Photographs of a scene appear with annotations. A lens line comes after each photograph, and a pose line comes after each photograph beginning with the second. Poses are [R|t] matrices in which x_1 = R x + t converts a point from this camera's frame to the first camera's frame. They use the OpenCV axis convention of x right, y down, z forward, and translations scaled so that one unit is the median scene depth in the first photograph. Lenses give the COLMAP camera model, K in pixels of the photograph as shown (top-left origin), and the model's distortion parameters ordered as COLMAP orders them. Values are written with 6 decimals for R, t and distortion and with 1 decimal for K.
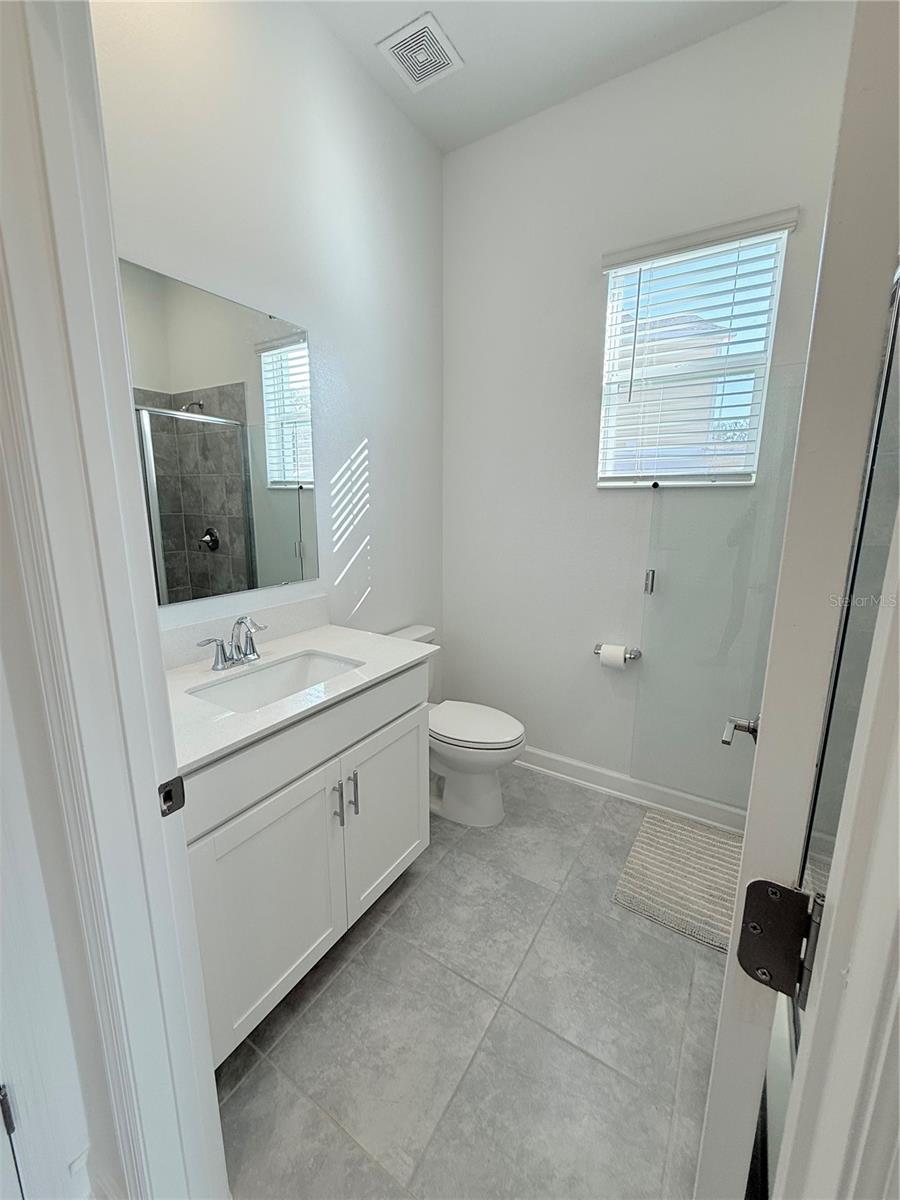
lens RADIAL K [[477.6, 0, 448.4], [0, 477.6, 596.4], [0, 0, 1]] dist [-0.001282, 0.000684]
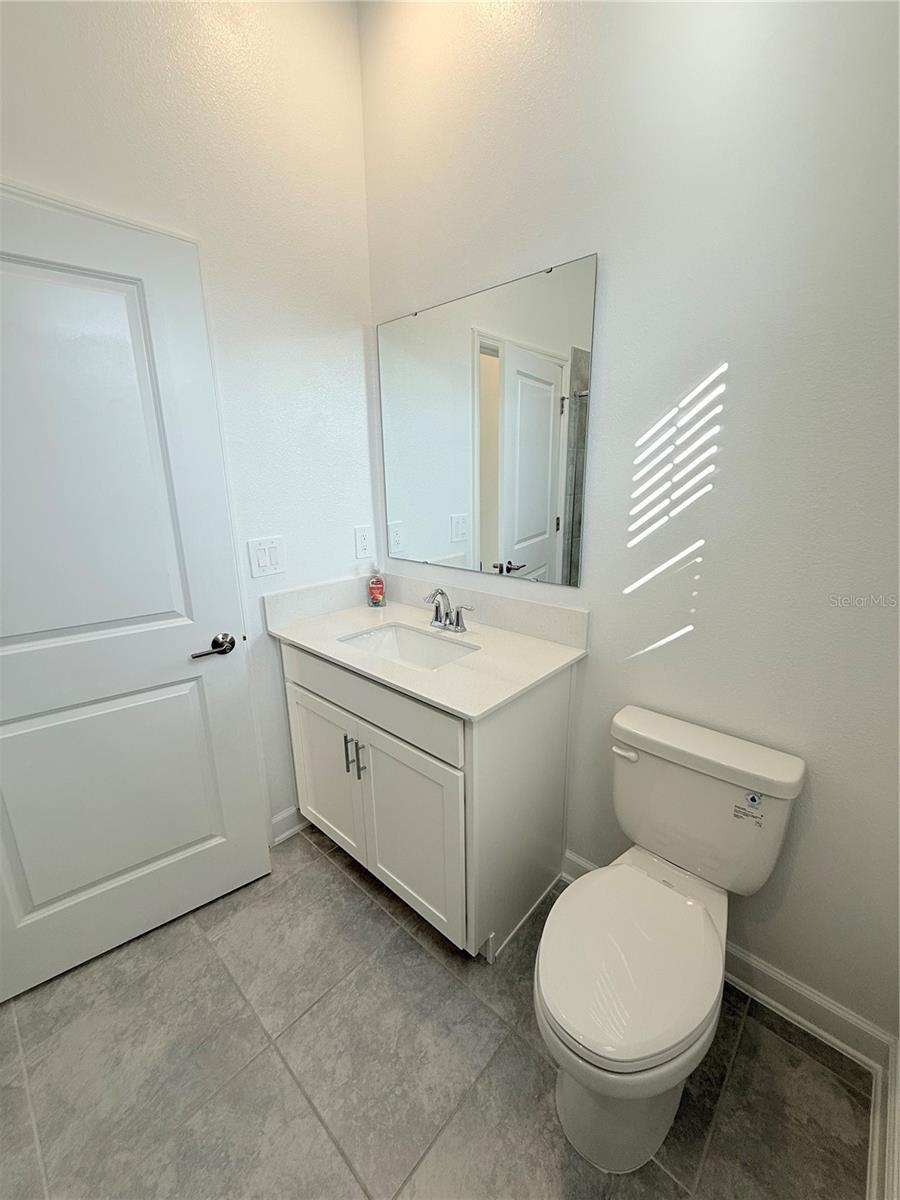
lens RADIAL K [[477.6, 0, 445.3], [0, 477.6, 600.9], [0, 0, 1]] dist [-0.001282, 0.000684]
pose [[-0.190525, 0.244403, -0.950772, 0.549219], [-0.158676, 0.948110, 0.275515, -0.203094], [0.968774, 0.203357, -0.141858, 0.982652]]
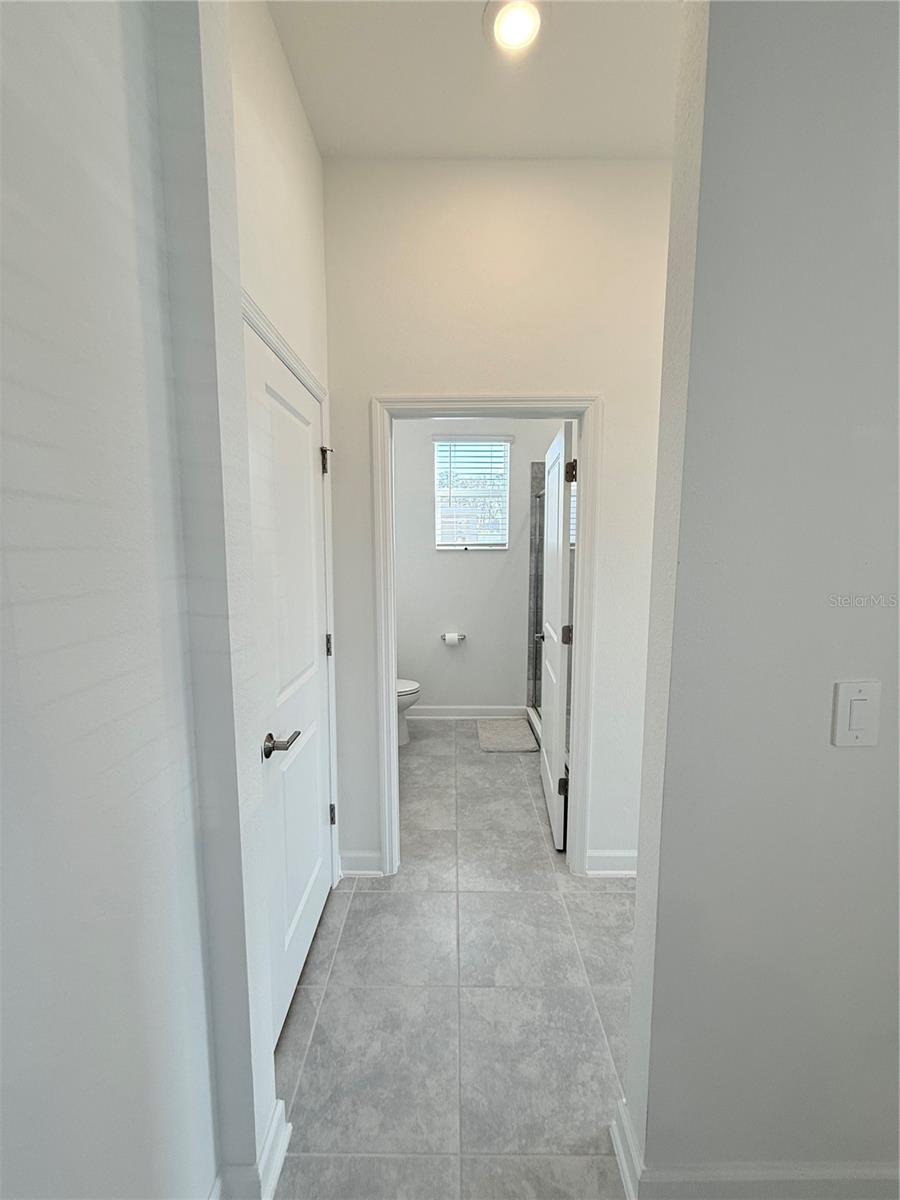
lens RADIAL K [[477.6, 0, 449.9], [0, 477.6, 597.5], [0, 0, 1]] dist [-0.001282, 0.000684]
pose [[0.847706, -0.061438, 0.526896, -0.774087], [0.105919, 0.992872, -0.054638, 0.078538], [-0.519783, 0.102125, 0.848172, -0.712284]]
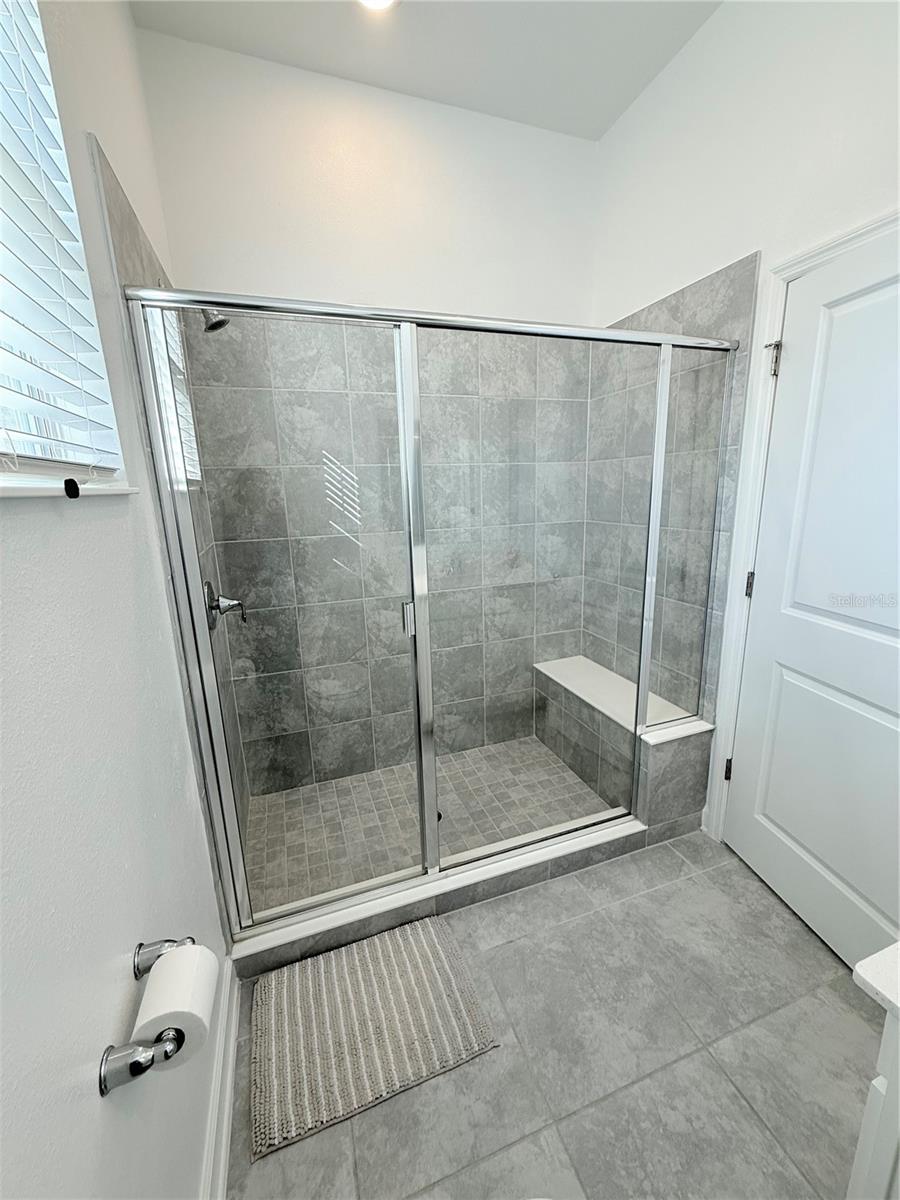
lens RADIAL K [[477.6, 0, 453.9], [0, 477.6, 590.1], [0, 0, 1]] dist [-0.001282, 0.000684]
pose [[-0.786016, -0.113652, 0.607669, 0.025275], [0.136940, 0.926528, 0.350418, -0.280716], [-0.602848, 0.358649, -0.712702, 1.256005]]
